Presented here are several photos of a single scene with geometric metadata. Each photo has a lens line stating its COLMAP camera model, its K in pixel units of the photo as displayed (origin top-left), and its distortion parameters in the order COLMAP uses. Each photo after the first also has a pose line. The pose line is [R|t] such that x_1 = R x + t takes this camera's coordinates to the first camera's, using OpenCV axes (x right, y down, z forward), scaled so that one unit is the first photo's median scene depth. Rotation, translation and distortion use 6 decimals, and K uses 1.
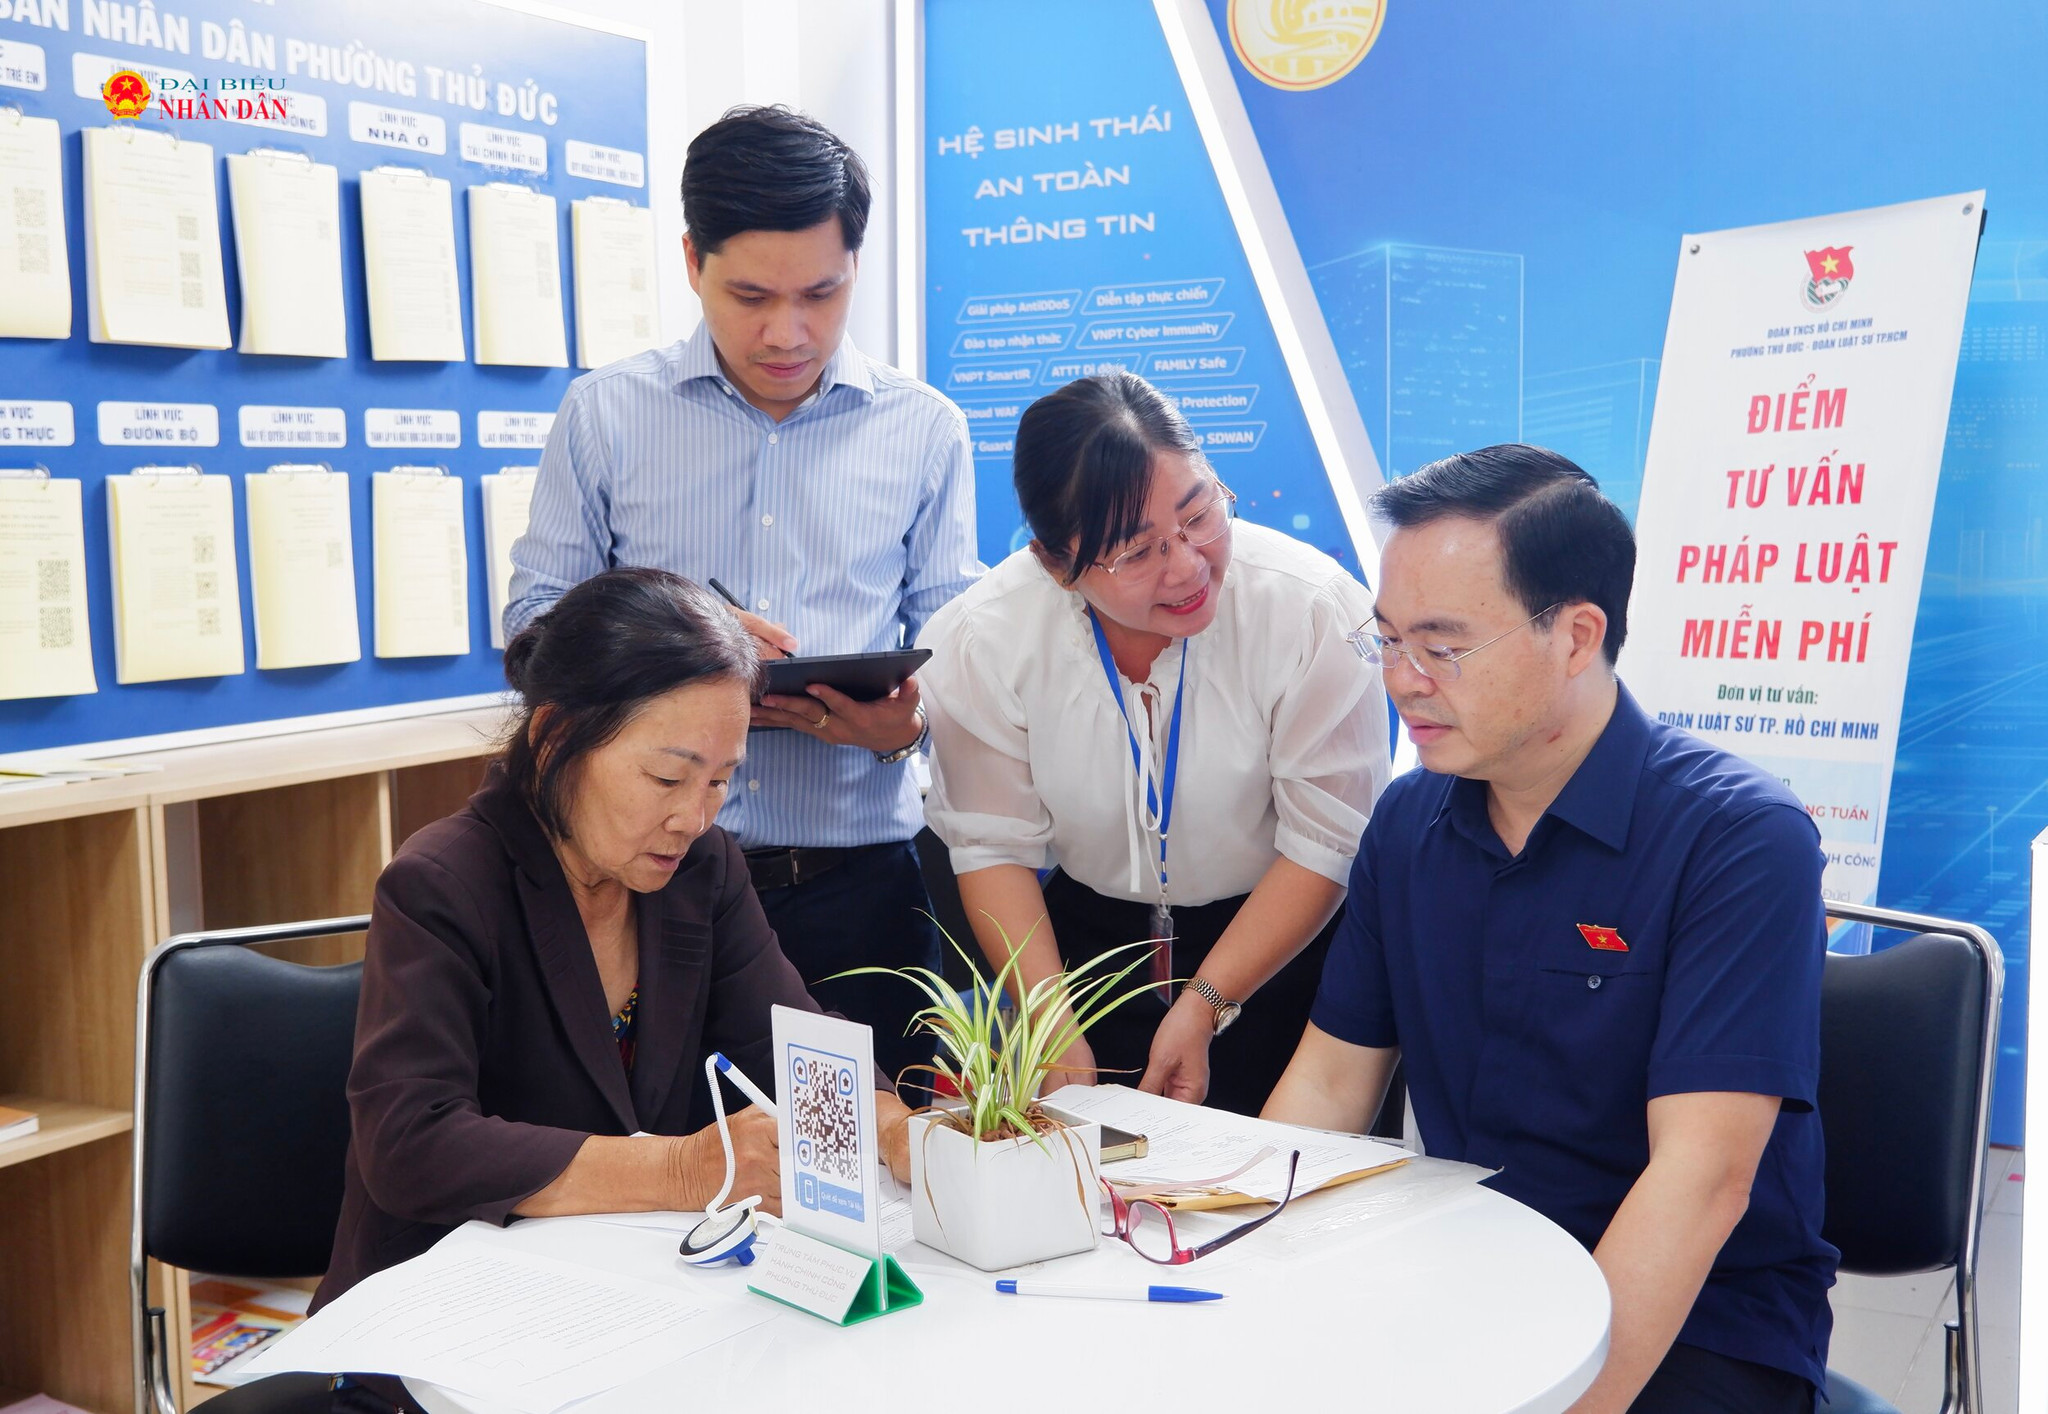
lens RADIAL K [[2289.3, 0, 1024.0], [0, 2289.3, 707.0], [0, 0, 1]] dist [0.007566, -0.020948]
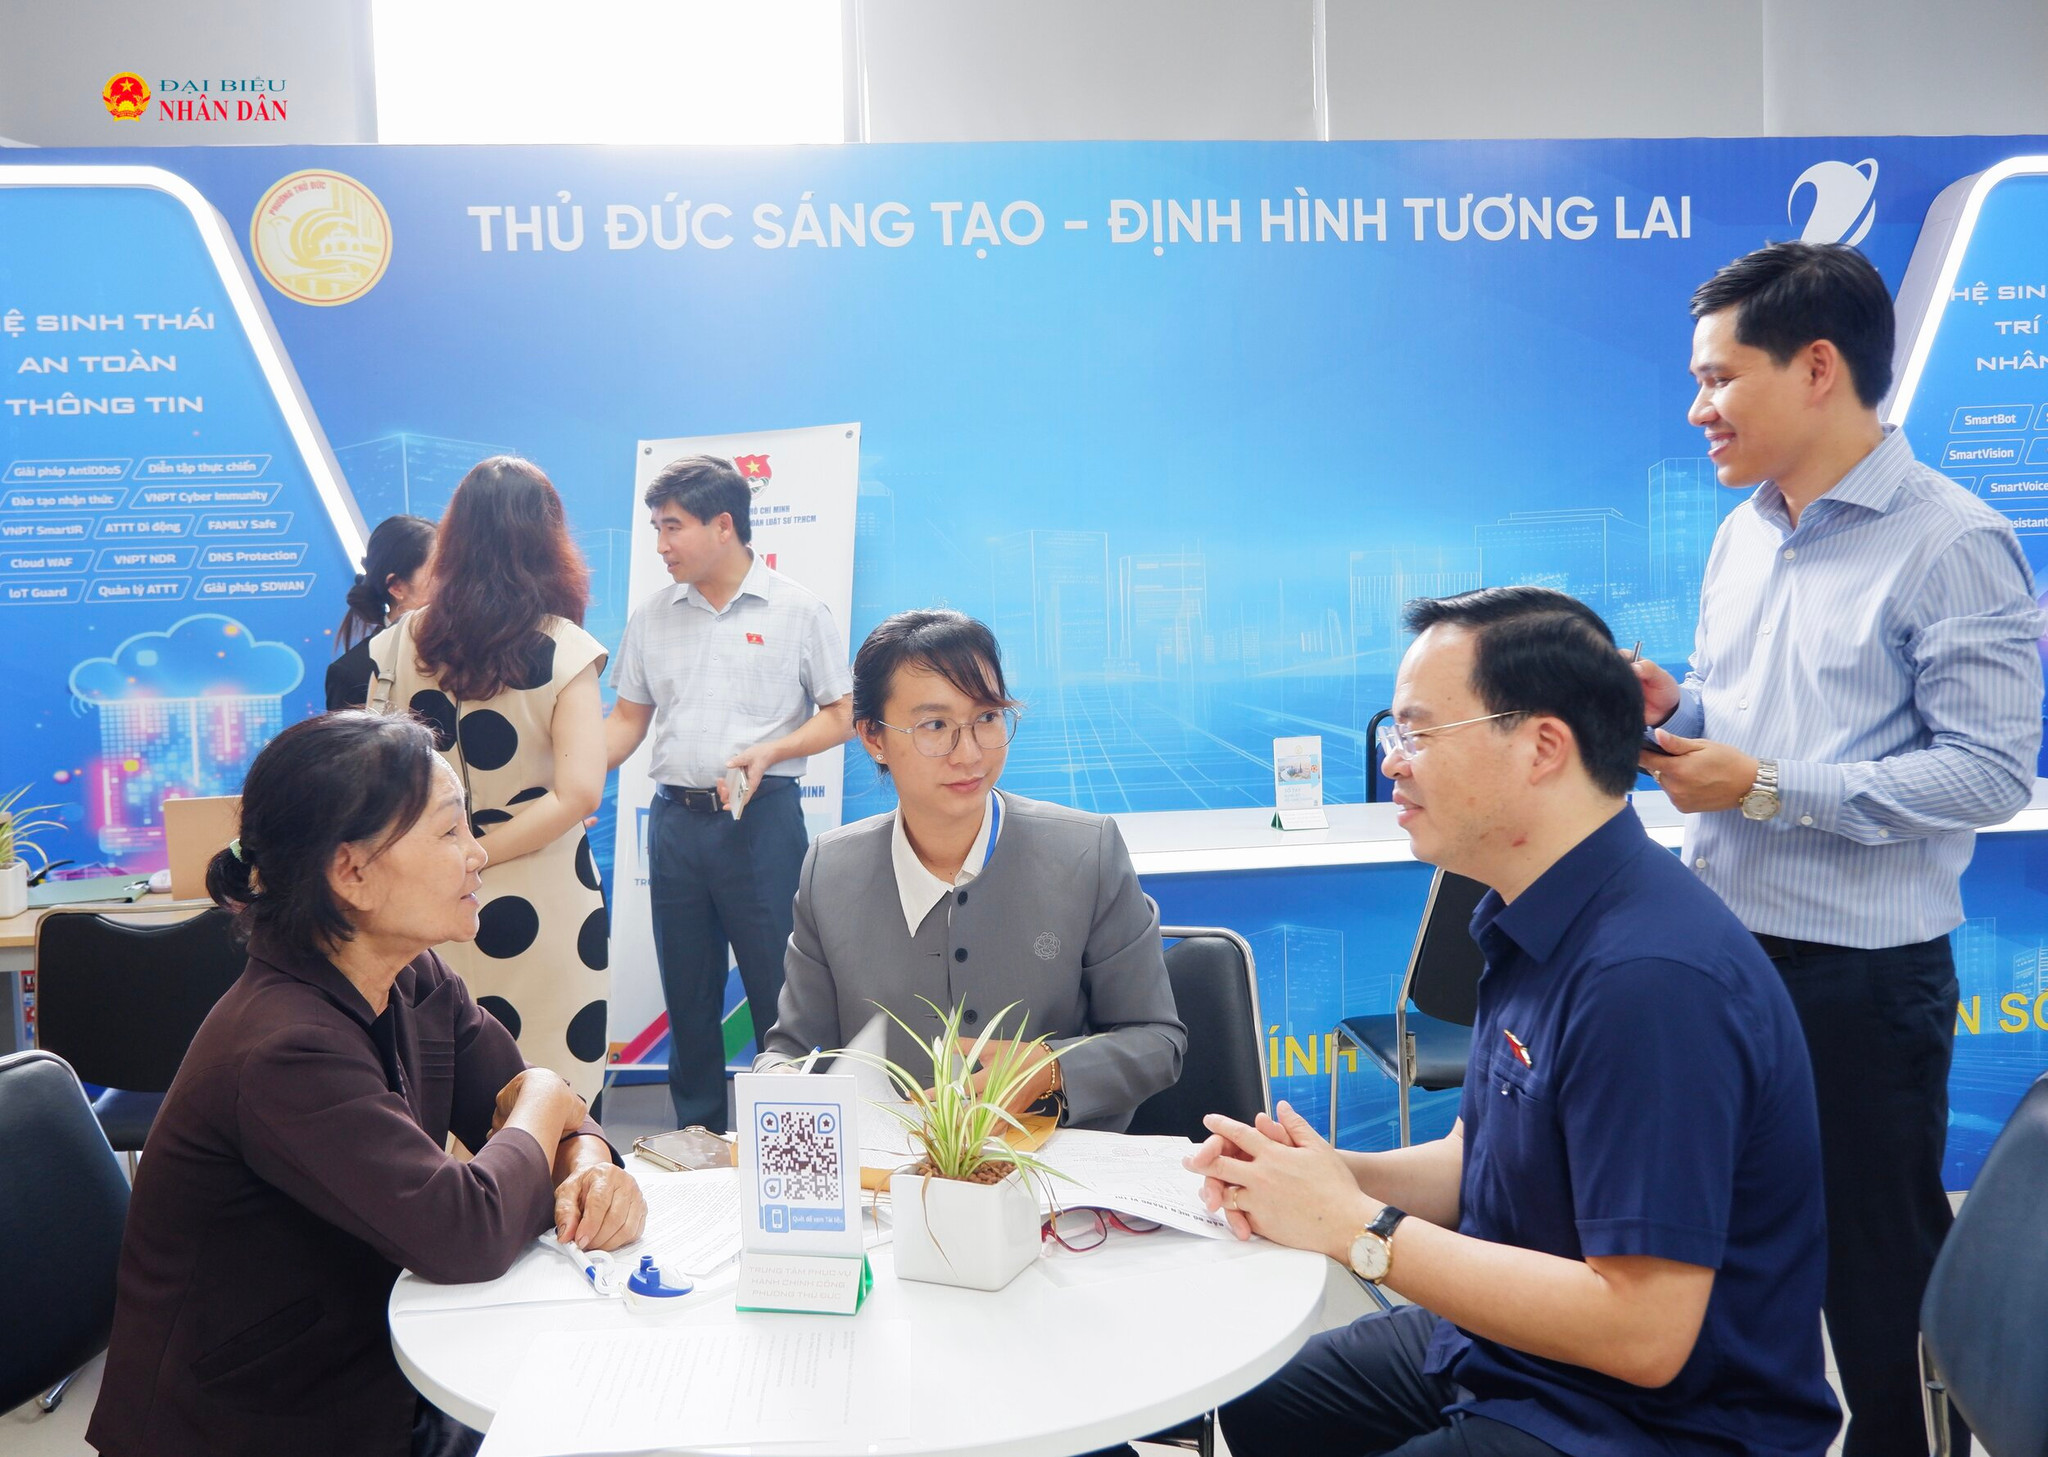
lens RADIAL K [[1714.9, 0, 1024.0], [0, 1714.9, 728.5], [0, 0, 1]] dist [-0.000928, 0.000092]
pose [[0.808178, -0.046819, 0.587074, -0.127277], [0.064098, 0.997906, -0.008656, -0.009146], [-0.585440, 0.044626, 0.809487, 0.038183]]
